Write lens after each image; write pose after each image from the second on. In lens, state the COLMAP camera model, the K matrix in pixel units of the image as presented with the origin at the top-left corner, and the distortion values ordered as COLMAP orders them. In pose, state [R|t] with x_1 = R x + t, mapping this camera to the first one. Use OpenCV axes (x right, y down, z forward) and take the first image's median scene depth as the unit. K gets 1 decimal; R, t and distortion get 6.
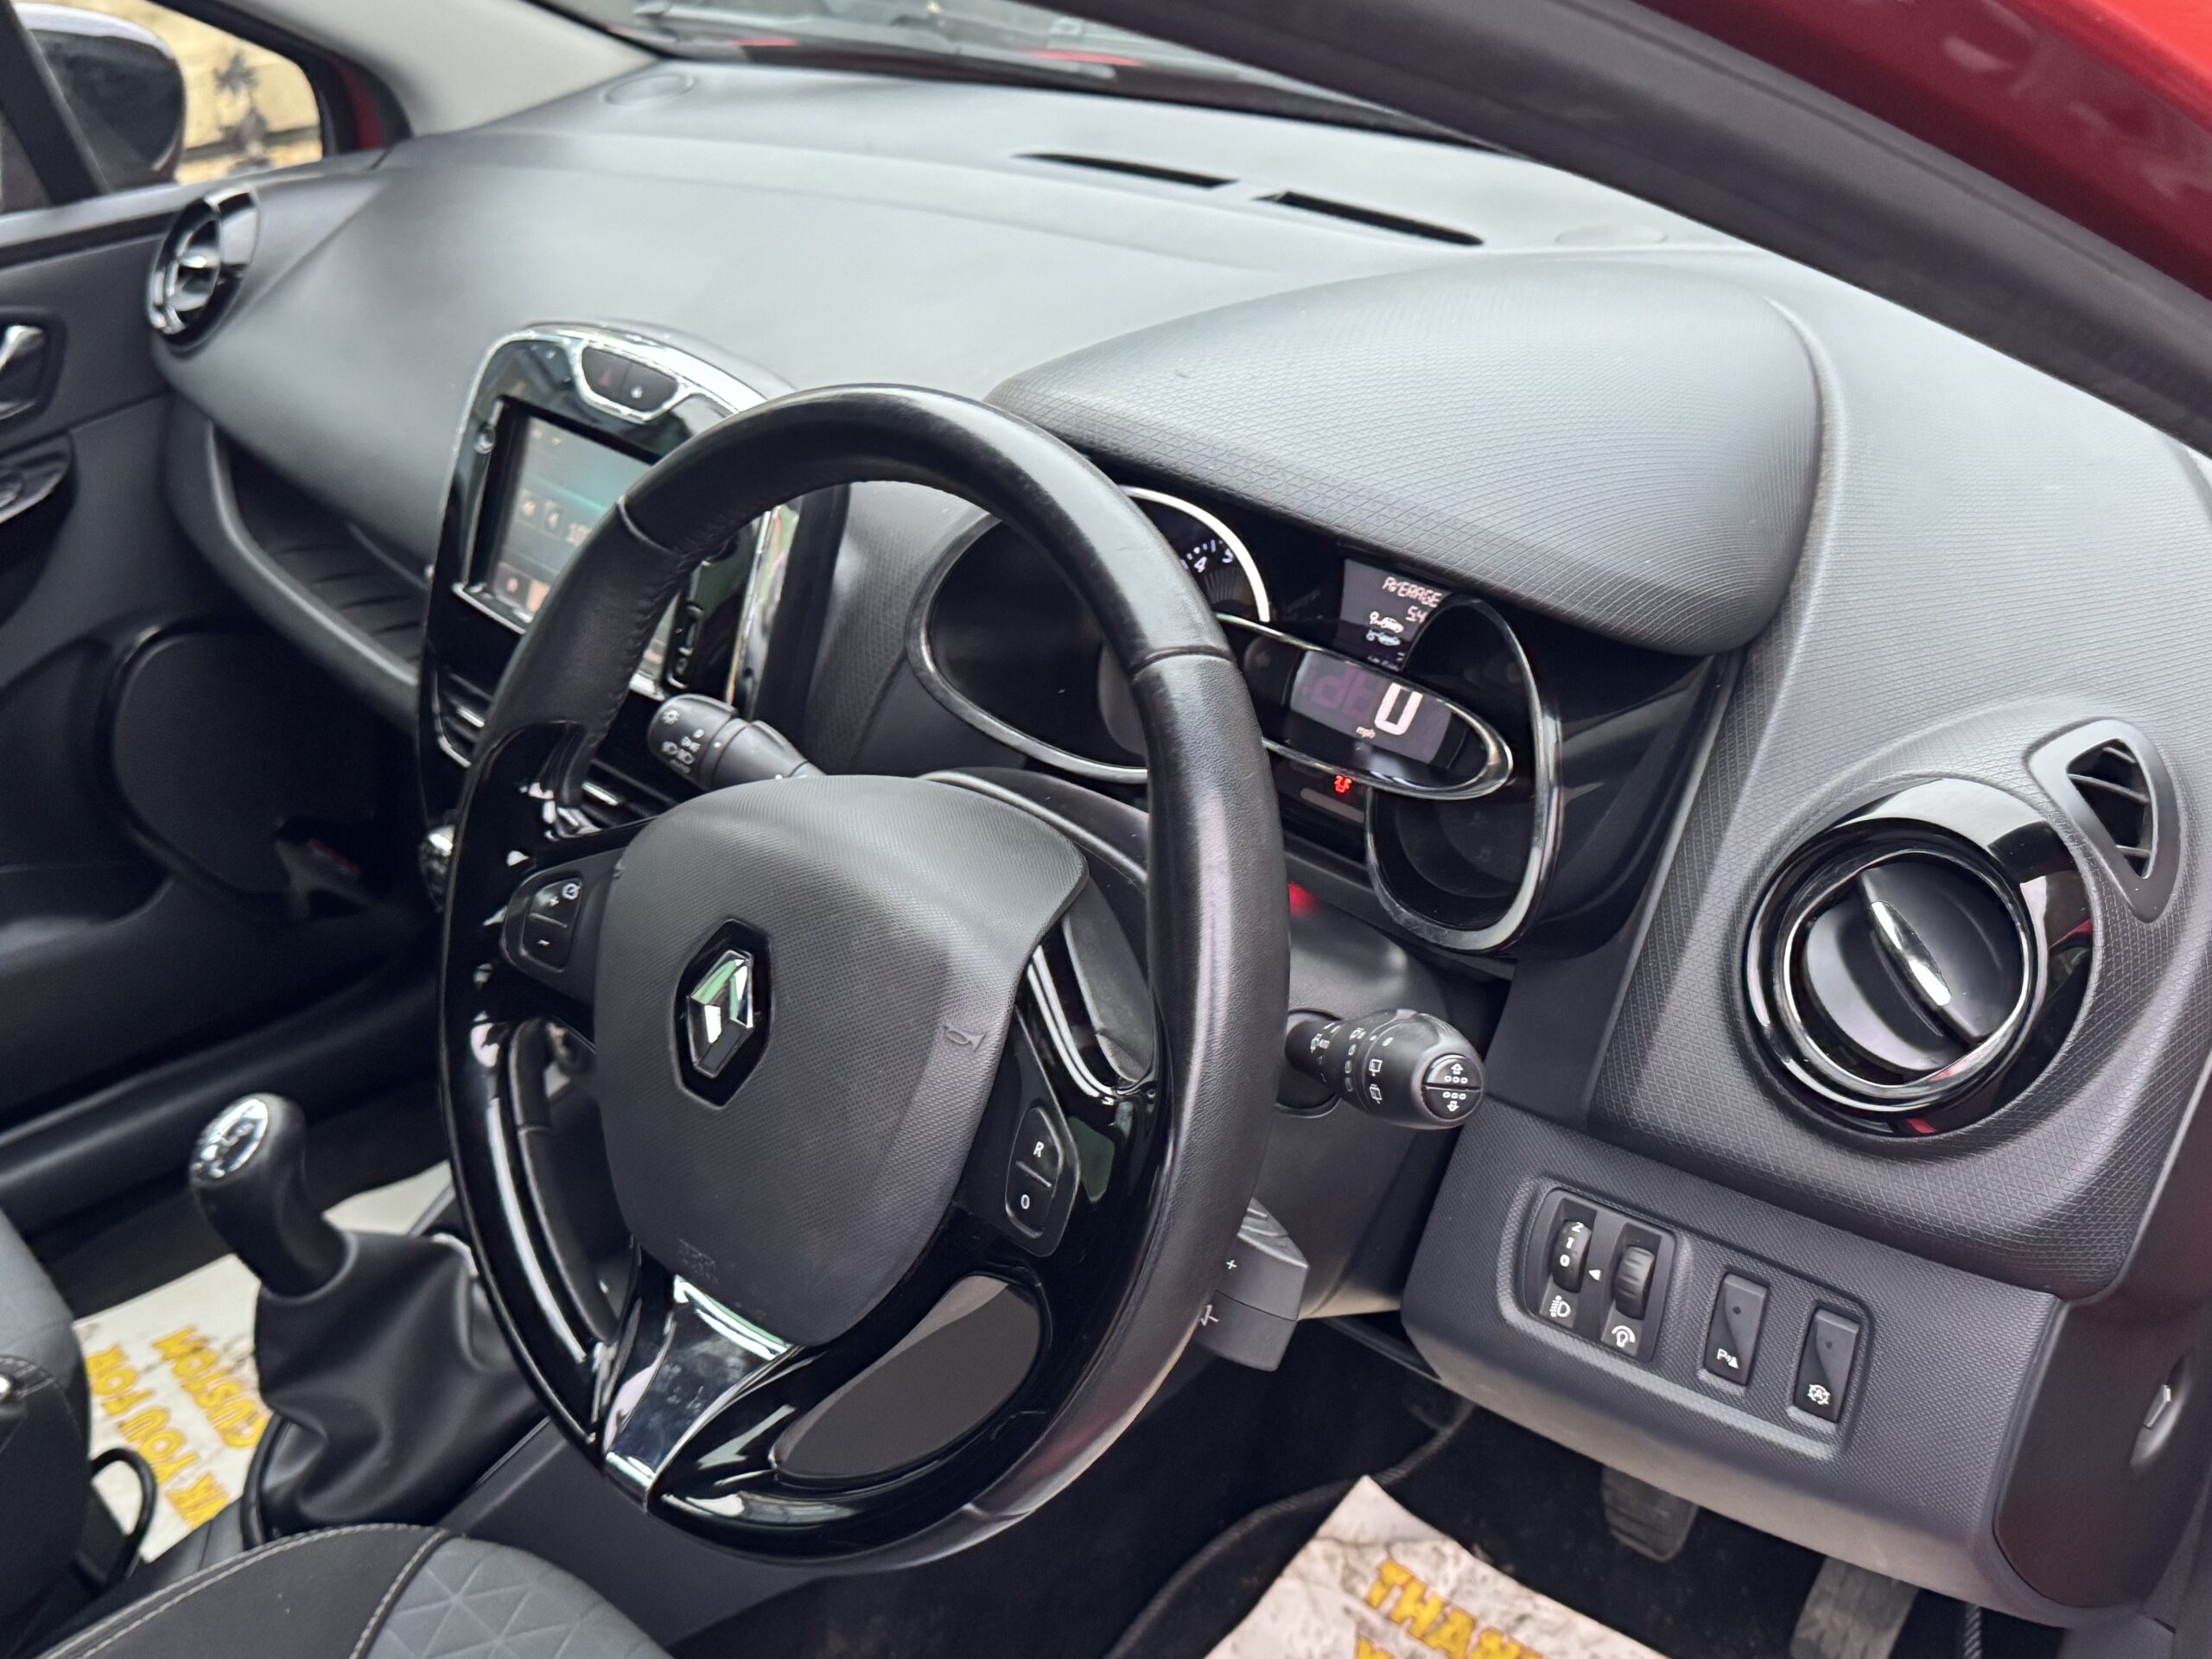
lens RADIAL K [[2309.8, 0, 1132.4], [0, 2309.8, 783.3], [0, 0, 1]] dist [0.033942, 0.000000]
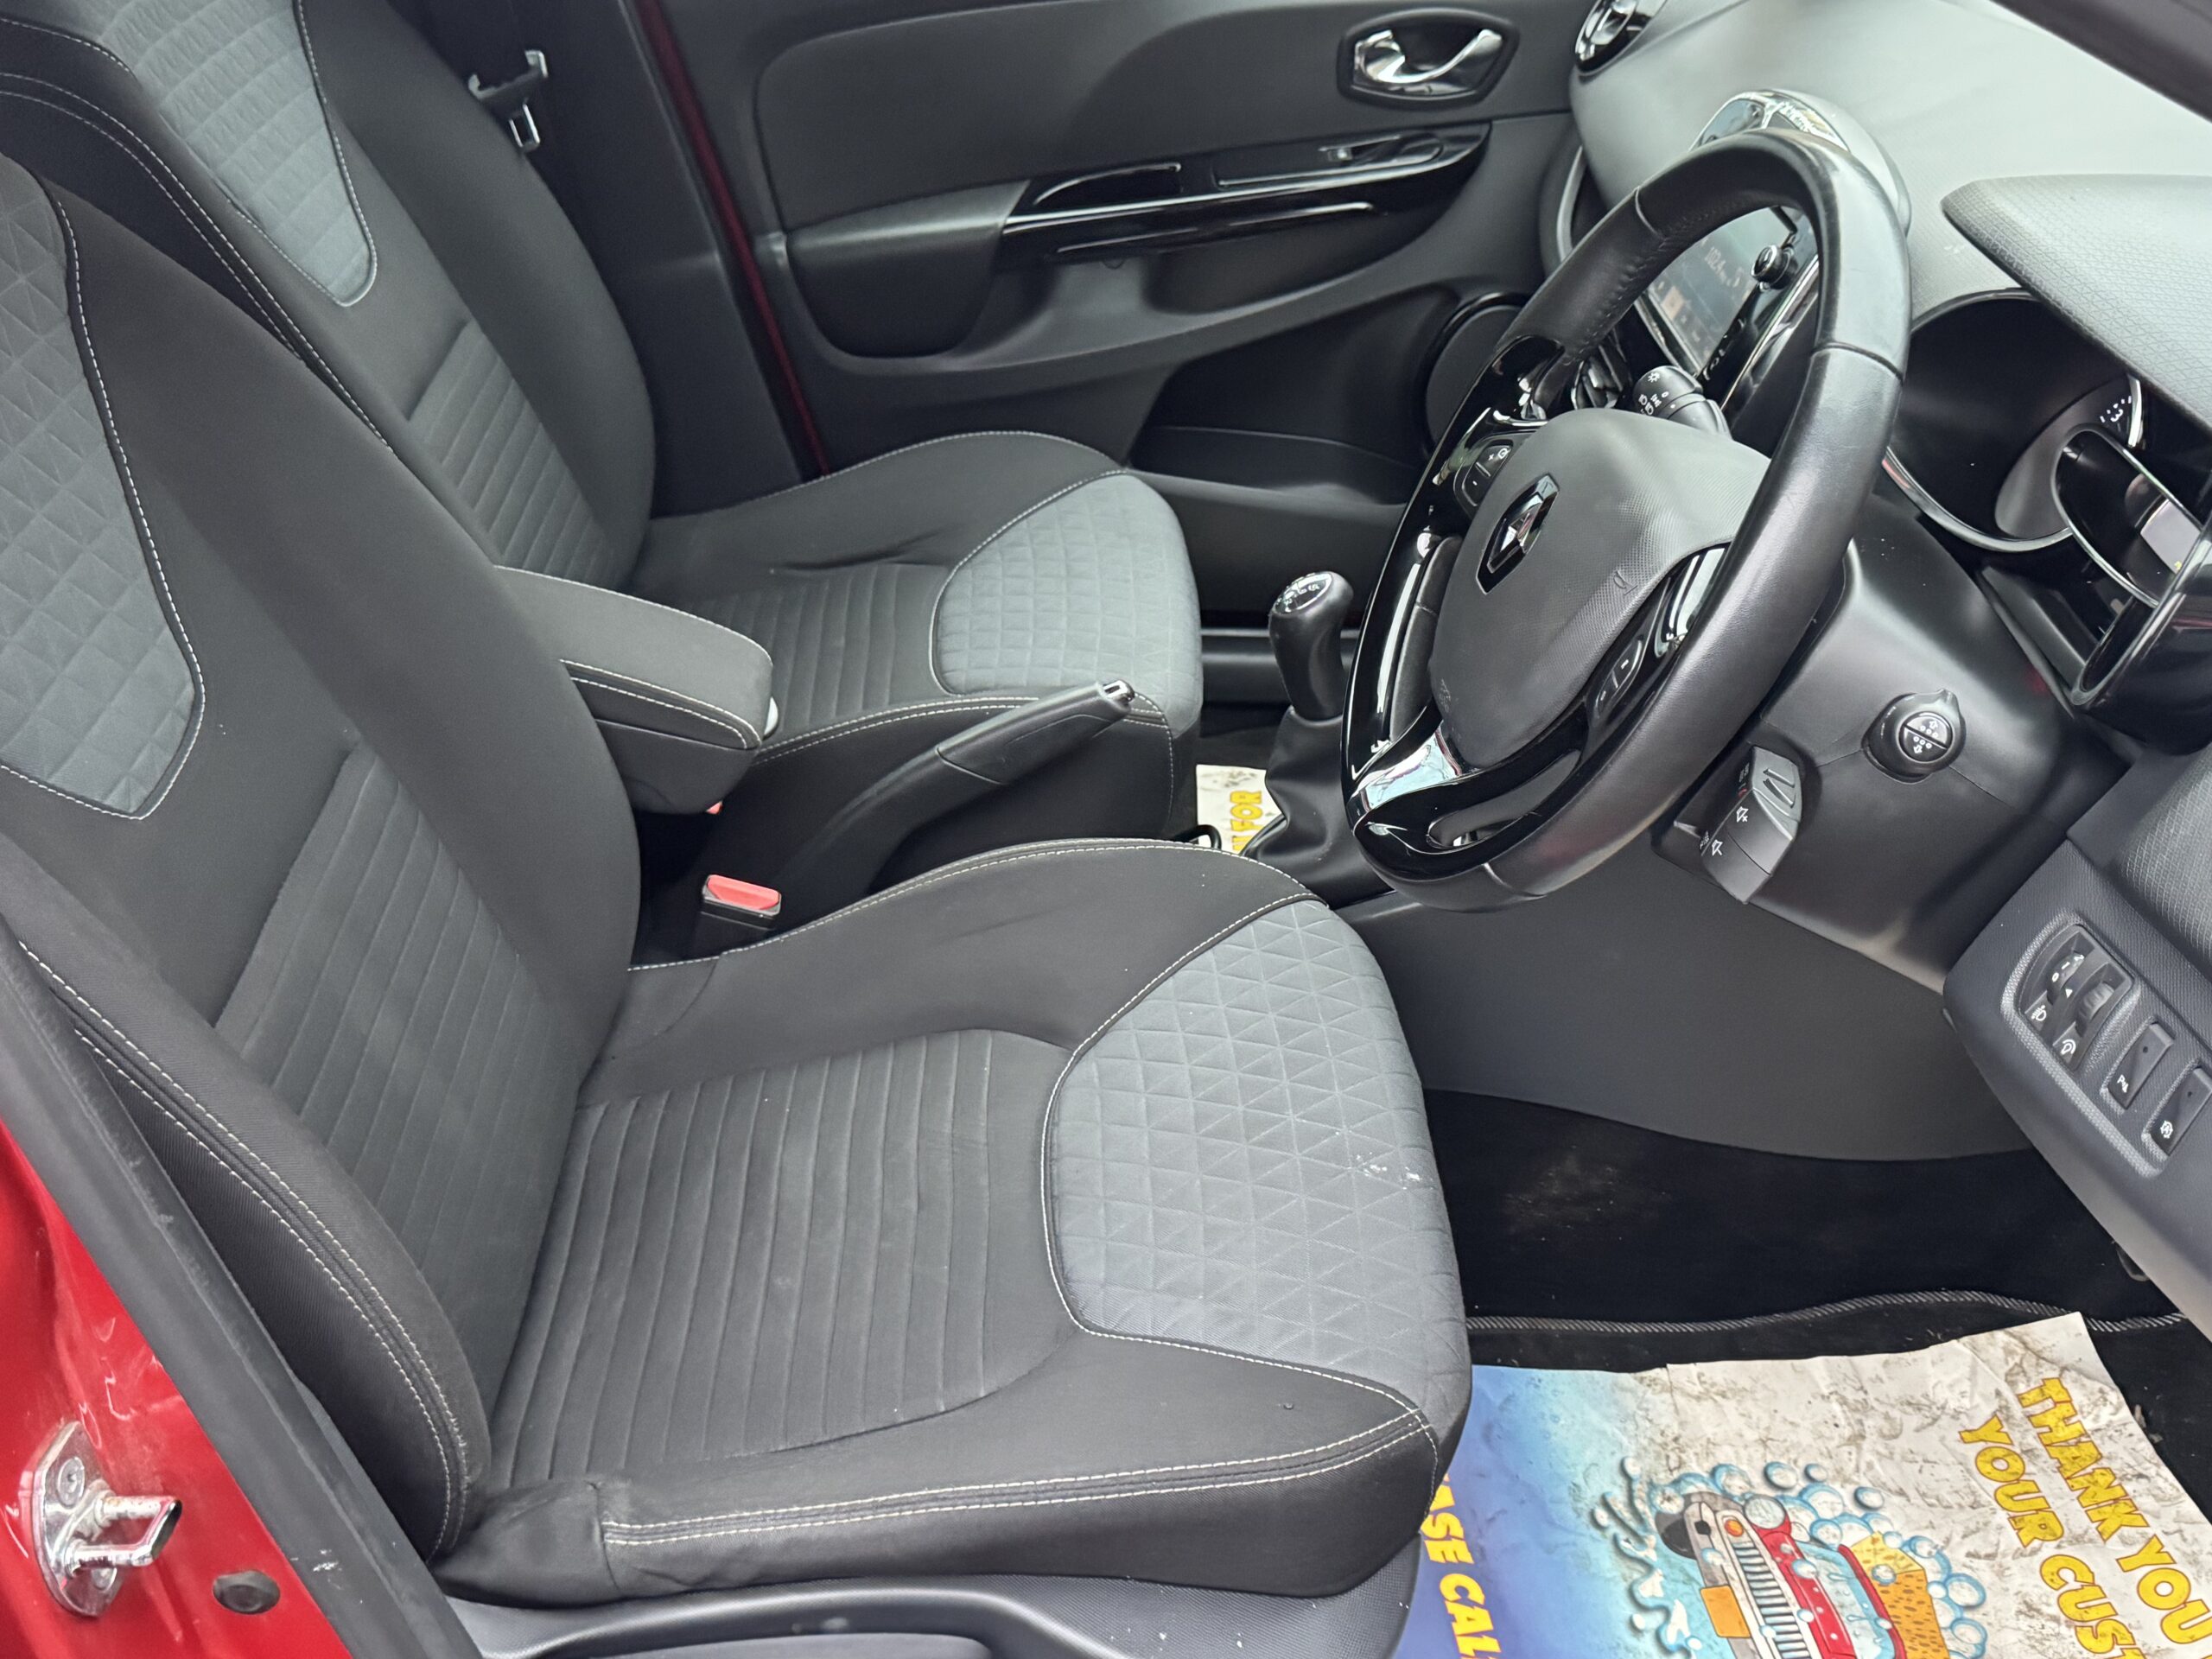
lens RADIAL K [[2309.8, 0, 1106.3], [0, 2309.8, 827.9], [0, 0, 1]] dist [0.033942, 0.000000]
pose [[0.745690, 0.397821, -0.534495, 0.321663], [-0.354698, 0.916092, 0.186991, 0.060223], [0.564035, 0.050147, 0.824226, -0.221699]]
